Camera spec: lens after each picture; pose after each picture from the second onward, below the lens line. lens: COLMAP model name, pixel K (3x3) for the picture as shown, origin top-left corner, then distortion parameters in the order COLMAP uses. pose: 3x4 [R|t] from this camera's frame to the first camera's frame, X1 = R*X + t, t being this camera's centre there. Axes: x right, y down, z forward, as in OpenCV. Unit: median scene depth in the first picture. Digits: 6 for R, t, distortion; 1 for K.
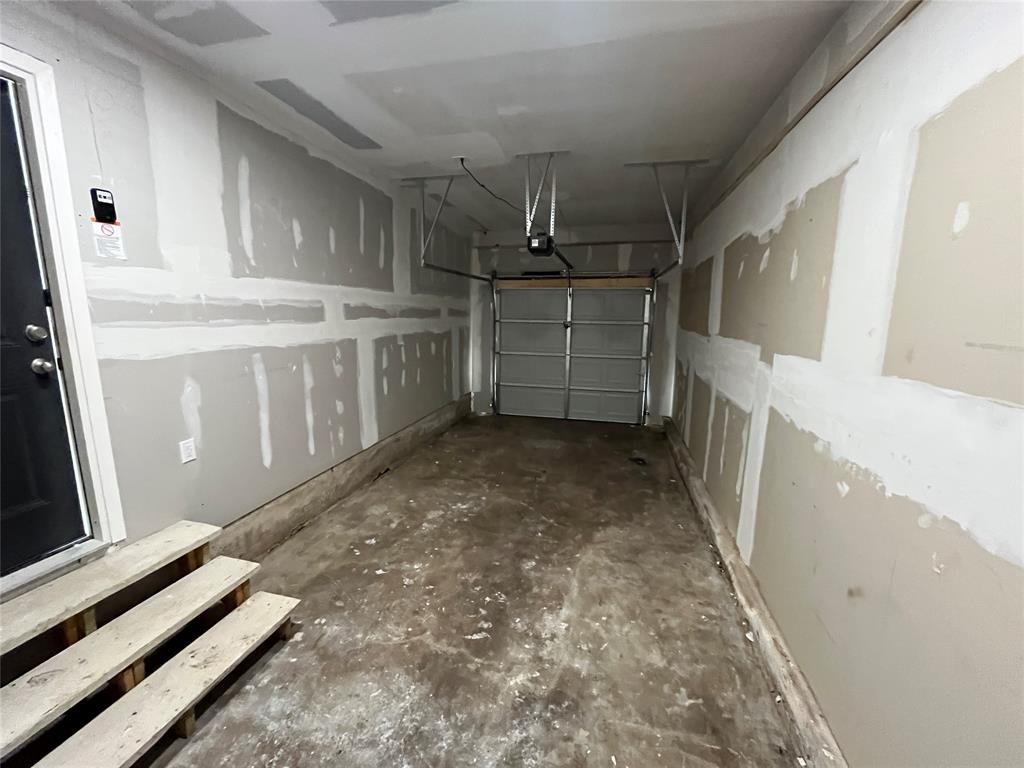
lens RADIAL K [[417.2, 0, 514.2], [0, 417.2, 383.6], [0, 0, 1]] dist [-0.002760, 0.000092]
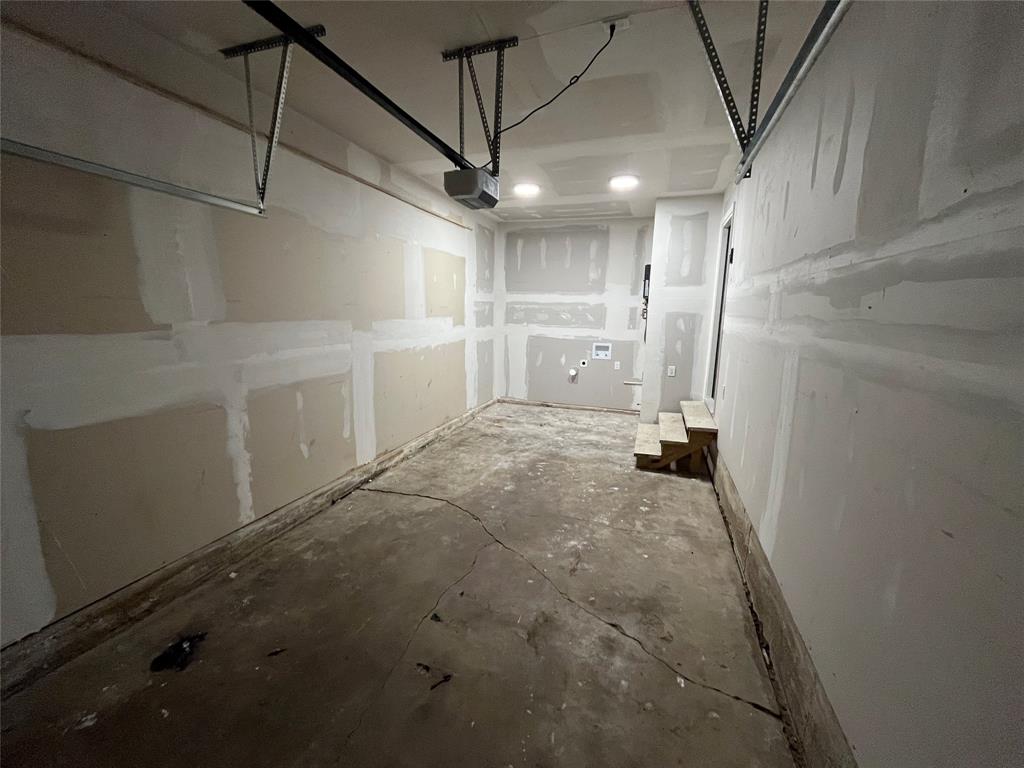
lens RADIAL K [[417.2, 0, 514.0], [0, 417.2, 379.6], [0, 0, 1]] dist [-0.002760, 0.000092]
pose [[-0.995064, -0.048008, 0.086850, -0.086859], [-0.016364, 0.942593, 0.333542, -0.377388], [-0.097877, 0.330474, -0.938726, 2.331145]]
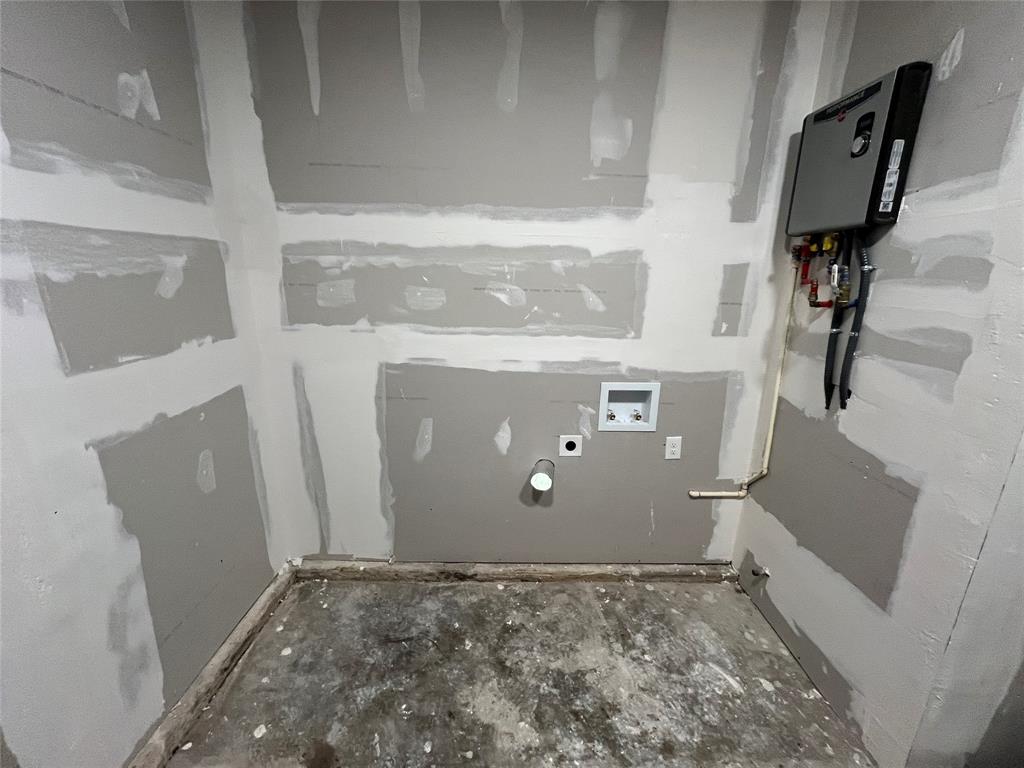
lens RADIAL K [[417.2, 0, 510.0], [0, 417.2, 387.1], [0, 0, 1]] dist [-0.002760, 0.000092]
pose [[-0.969017, 0.036678, -0.244255, 0.008661], [-0.070417, 0.906849, 0.415532, -0.093371], [0.236743, 0.419857, -0.876169, 0.705224]]
